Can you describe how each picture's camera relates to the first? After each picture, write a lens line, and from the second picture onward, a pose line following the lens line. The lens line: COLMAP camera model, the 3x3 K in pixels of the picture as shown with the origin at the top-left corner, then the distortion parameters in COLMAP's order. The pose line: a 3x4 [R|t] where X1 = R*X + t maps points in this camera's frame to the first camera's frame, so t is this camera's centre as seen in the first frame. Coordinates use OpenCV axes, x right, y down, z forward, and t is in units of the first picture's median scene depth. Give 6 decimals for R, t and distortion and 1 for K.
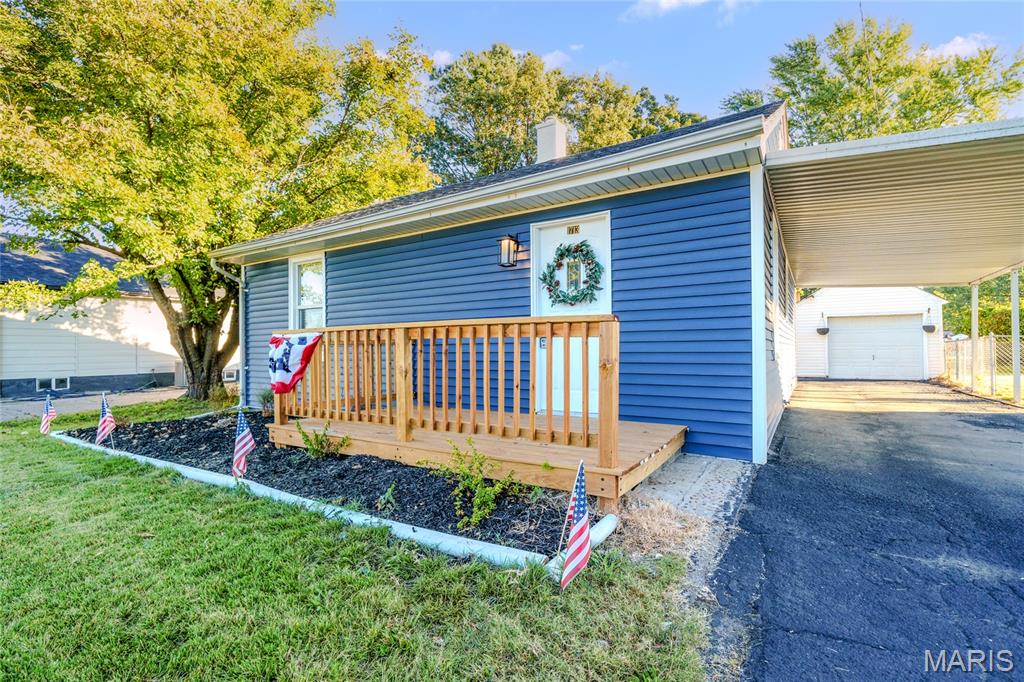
lens RADIAL K [[459.5, 0, 512.0], [0, 459.5, 341.0], [0, 0, 1]] dist [0.000589, 0.000129]
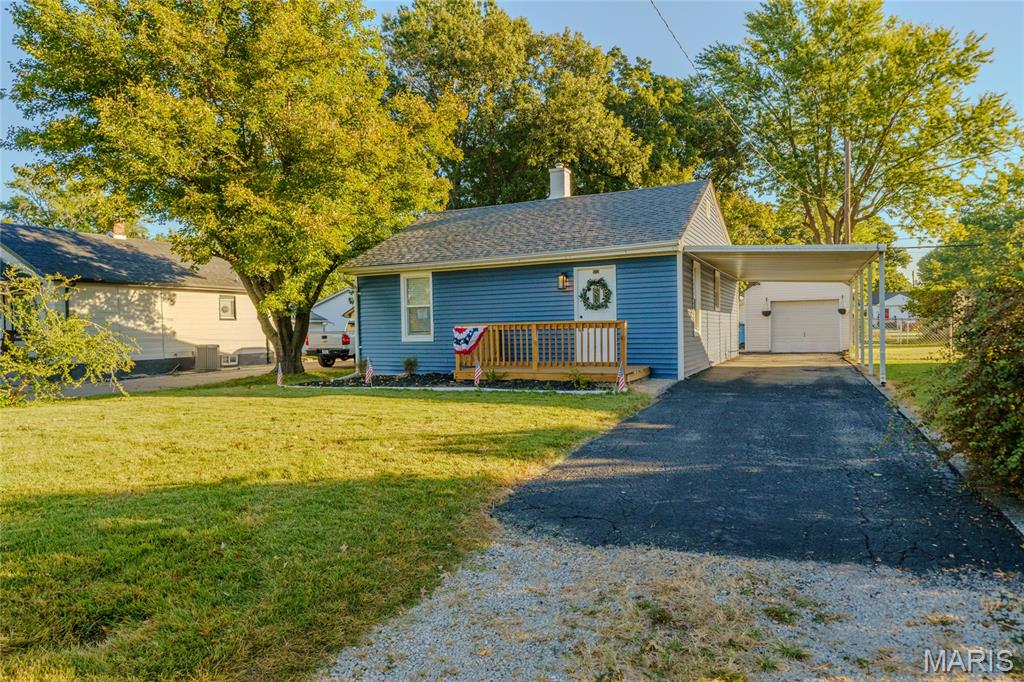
lens RADIAL K [[585.8, 0, 512.0], [0, 585.8, 341.0], [0, 0, 1]] dist [-0.001149, -0.000399]
pose [[0.993671, -0.013471, 0.111519, -0.338582], [0.009358, 0.999259, 0.037324, -0.027333], [-0.111939, -0.036044, 0.993061, -0.973765]]
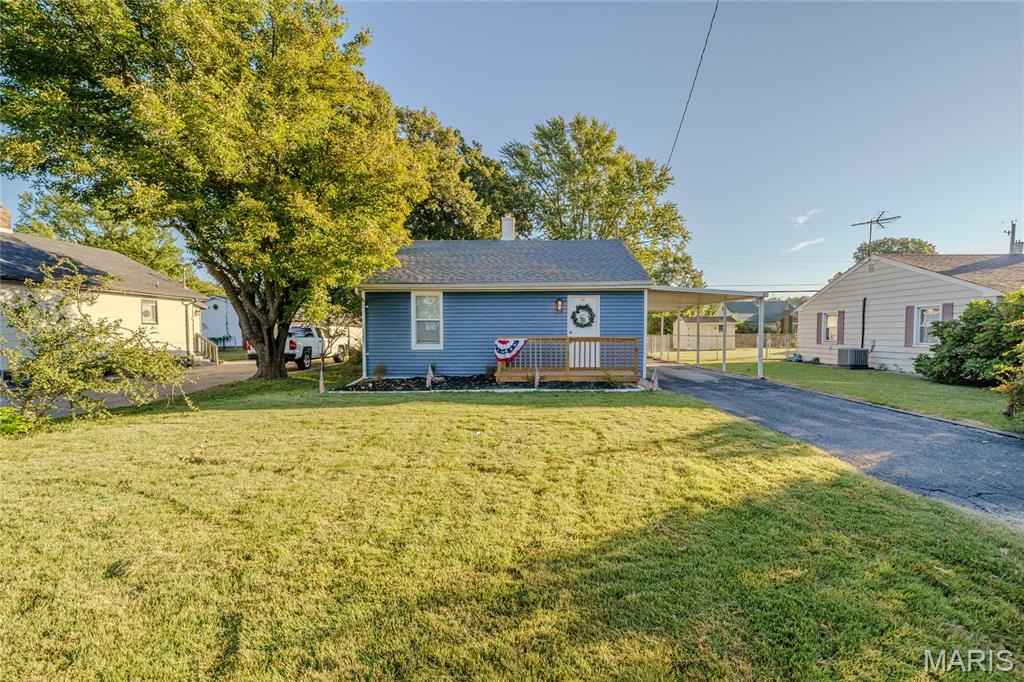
lens RADIAL K [[421.1, 0, 509.2], [0, 421.1, 352.4], [0, 0, 1]] dist [0.000388, 0.000075]
pose [[0.867721, -0.015049, 0.496824, -0.971335], [-0.015011, 0.998292, 0.056457, -0.043039], [-0.496825, -0.056447, 0.866013, -0.616063]]
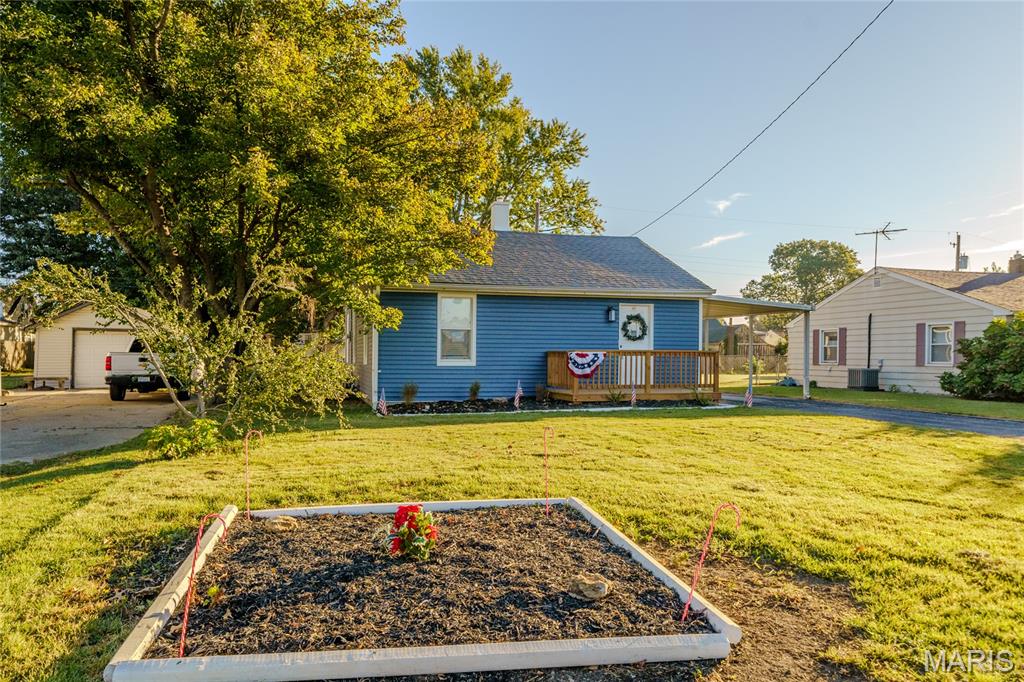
lens RADIAL K [[641.3, 0, 458.8], [0, 641.3, 368.6], [0, 0, 1]] dist [-0.000487, -0.001219]
pose [[0.721409, 0.000216, 0.692509, -1.806312], [-0.023801, 0.999417, 0.024482, 0.002453], [-0.692100, -0.034144, 0.720994, -0.476096]]
